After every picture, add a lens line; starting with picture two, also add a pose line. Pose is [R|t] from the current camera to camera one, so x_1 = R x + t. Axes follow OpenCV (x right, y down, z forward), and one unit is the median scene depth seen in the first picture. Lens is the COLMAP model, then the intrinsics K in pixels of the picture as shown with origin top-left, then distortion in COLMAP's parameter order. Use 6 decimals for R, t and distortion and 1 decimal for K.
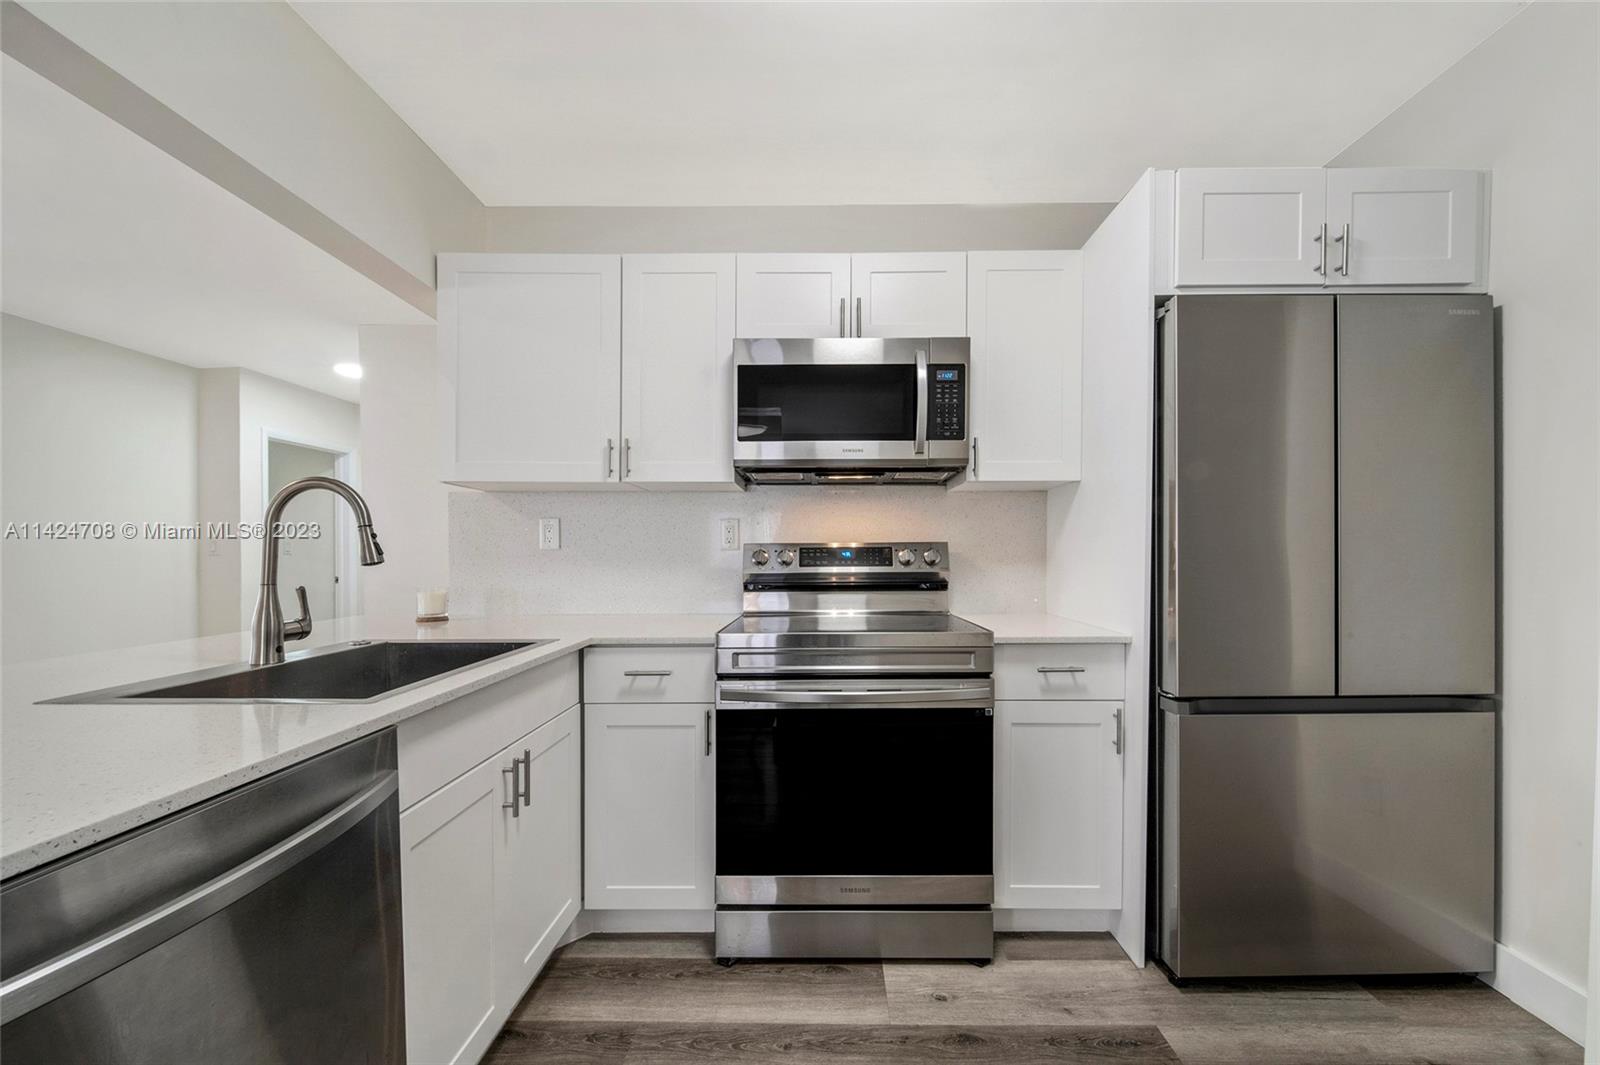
lens RADIAL K [[584.9, 0, 801.5], [0, 584.9, 568.4], [0, 0, 1]] dist [-0.005821, 0.000116]
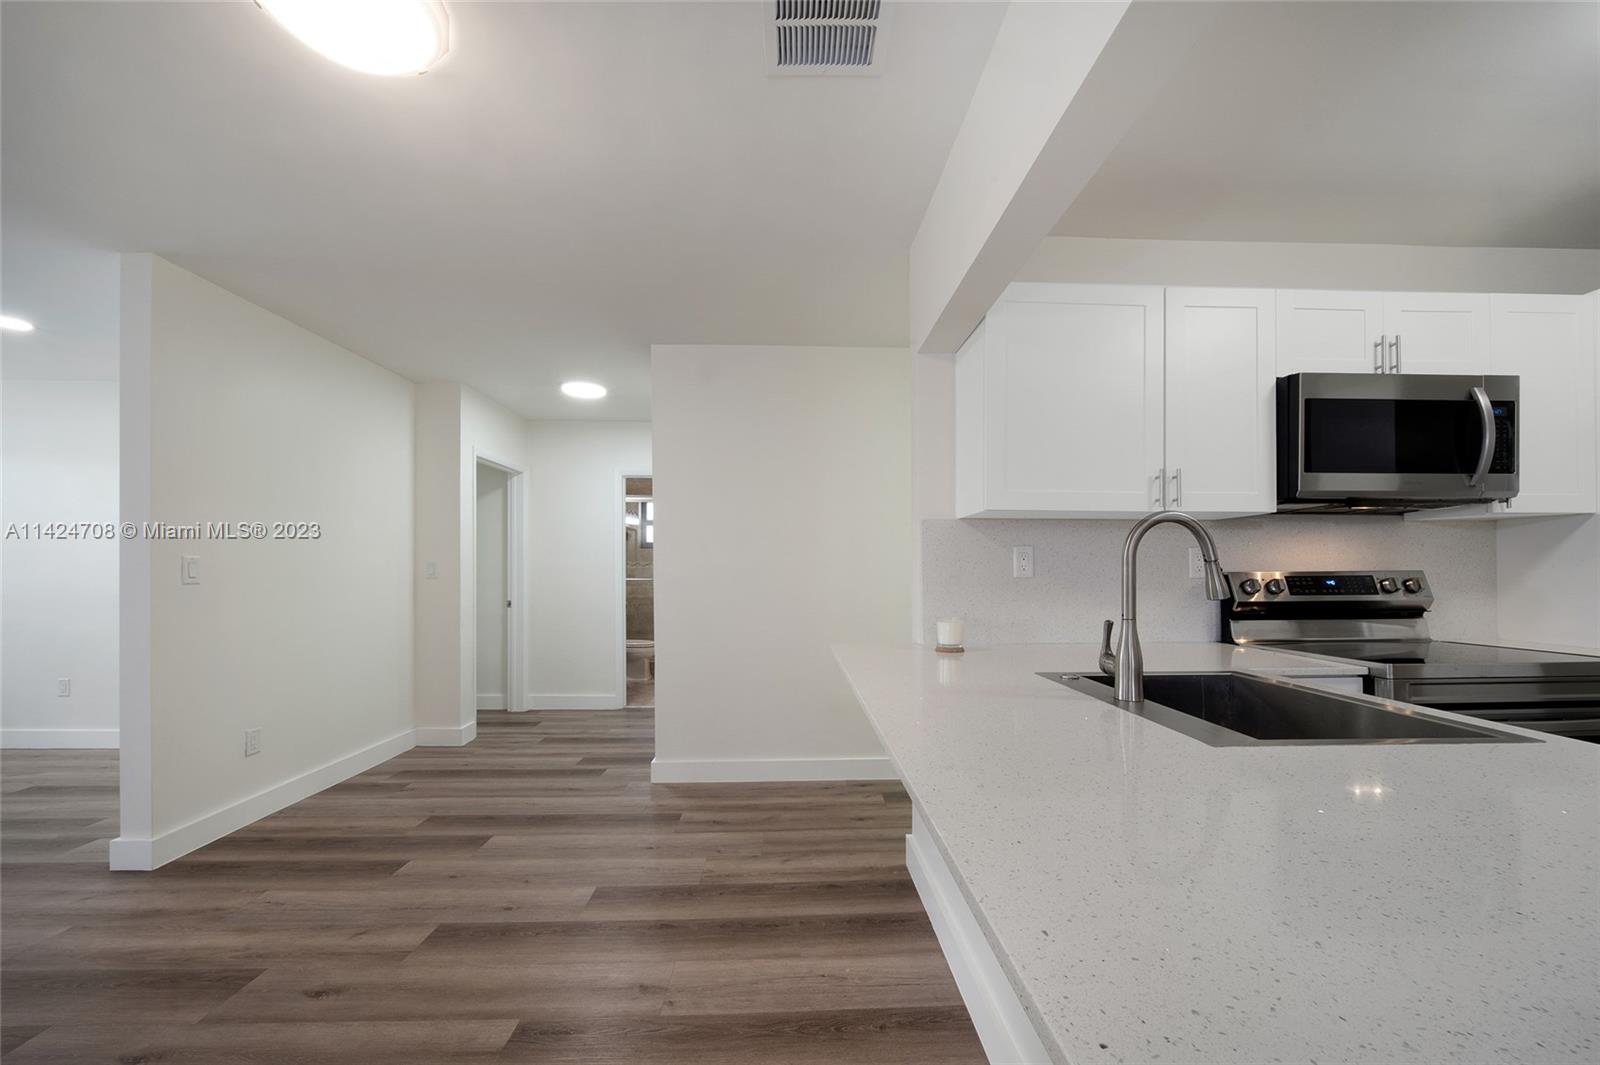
lens RADIAL K [[584.9, 0, 801.5], [0, 584.9, 568.4], [0, 0, 1]] dist [-0.005821, 0.000116]
pose [[0.998743, 0.000989, 0.050122, -1.127332], [0.000694, 0.999437, -0.033548, -0.020071], [-0.050127, 0.033540, 0.998180, 0.048483]]
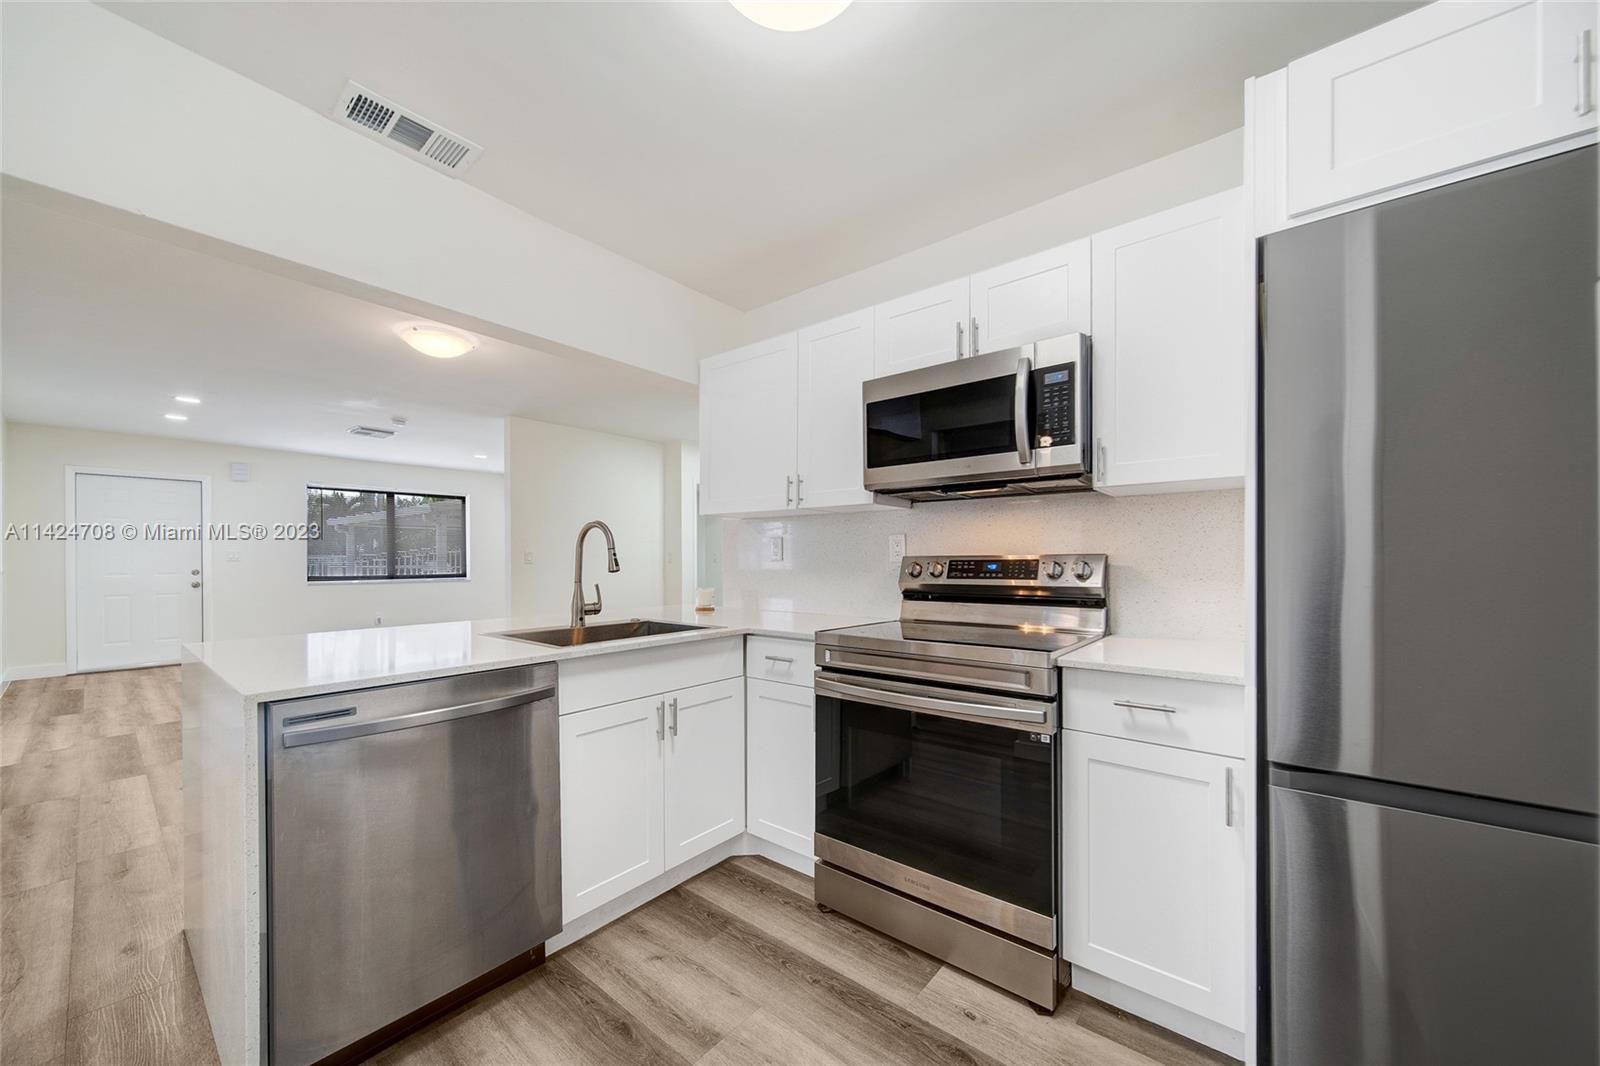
lens RADIAL K [[580.5, 0, 806.2], [0, 580.5, 564.8], [0, 0, 1]] dist [0.000215, -0.000065]
pose [[0.786042, 0.006465, -0.618139, 0.556814], [-0.018530, 0.999742, -0.013108, -0.011246], [0.617895, 0.021758, 0.785959, 0.029358]]
